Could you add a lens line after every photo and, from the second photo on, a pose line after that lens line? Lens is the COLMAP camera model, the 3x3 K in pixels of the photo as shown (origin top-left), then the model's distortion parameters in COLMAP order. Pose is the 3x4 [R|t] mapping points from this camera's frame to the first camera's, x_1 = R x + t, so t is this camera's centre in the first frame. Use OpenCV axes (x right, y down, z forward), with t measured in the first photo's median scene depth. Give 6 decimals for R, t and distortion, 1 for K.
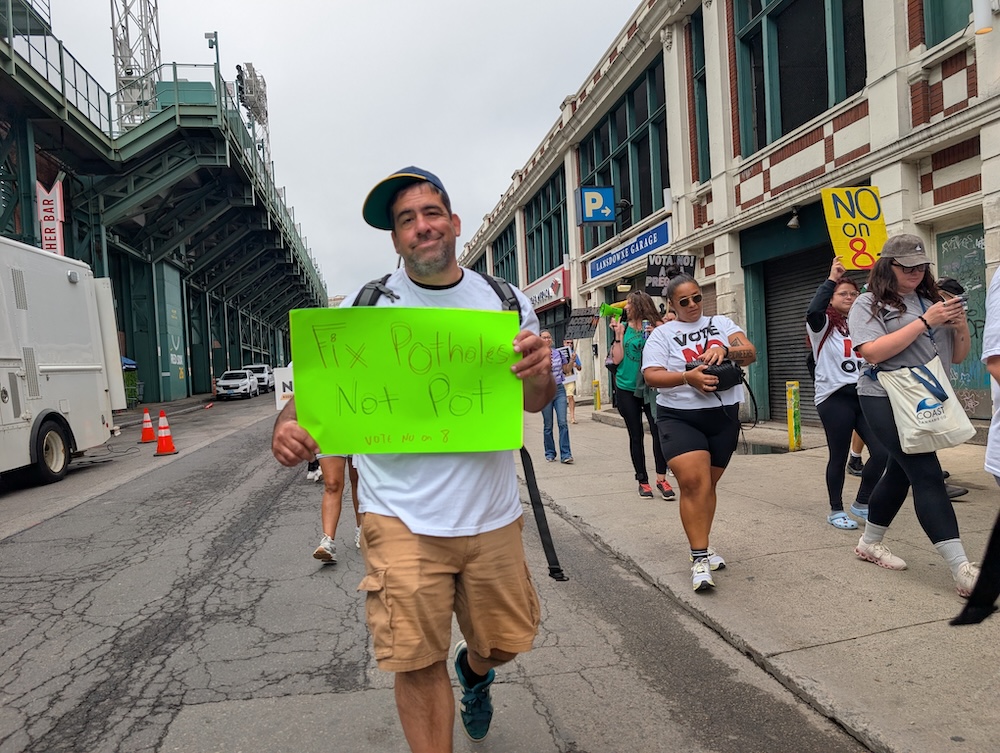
lens RADIAL K [[716.8, 0, 491.8], [0, 716.8, 375.6], [0, 0, 1]] dist [0.014844, -0.008945]
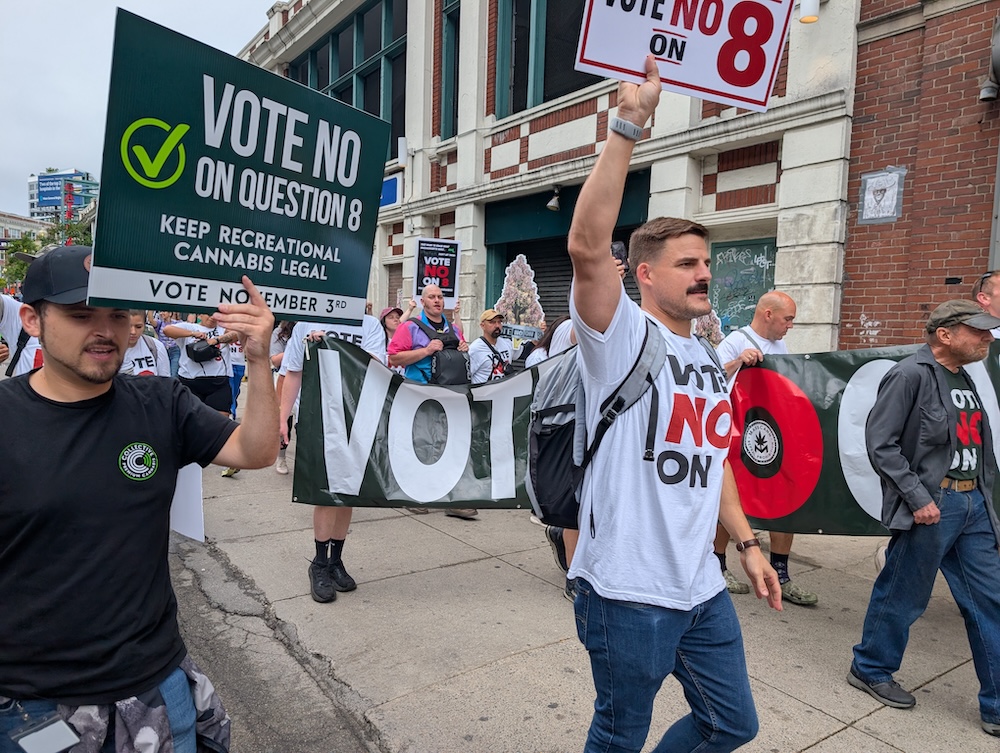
lens RADIAL K [[716.8, 0, 506.7], [0, 716.8, 382.9], [0, 0, 1]] dist [0.014844, -0.008945]
pose [[0.892192, 0.058144, 0.447897, -0.008344], [-0.087188, 0.995198, 0.044482, -0.027524], [-0.443160, -0.078738, 0.892978, 0.212320]]
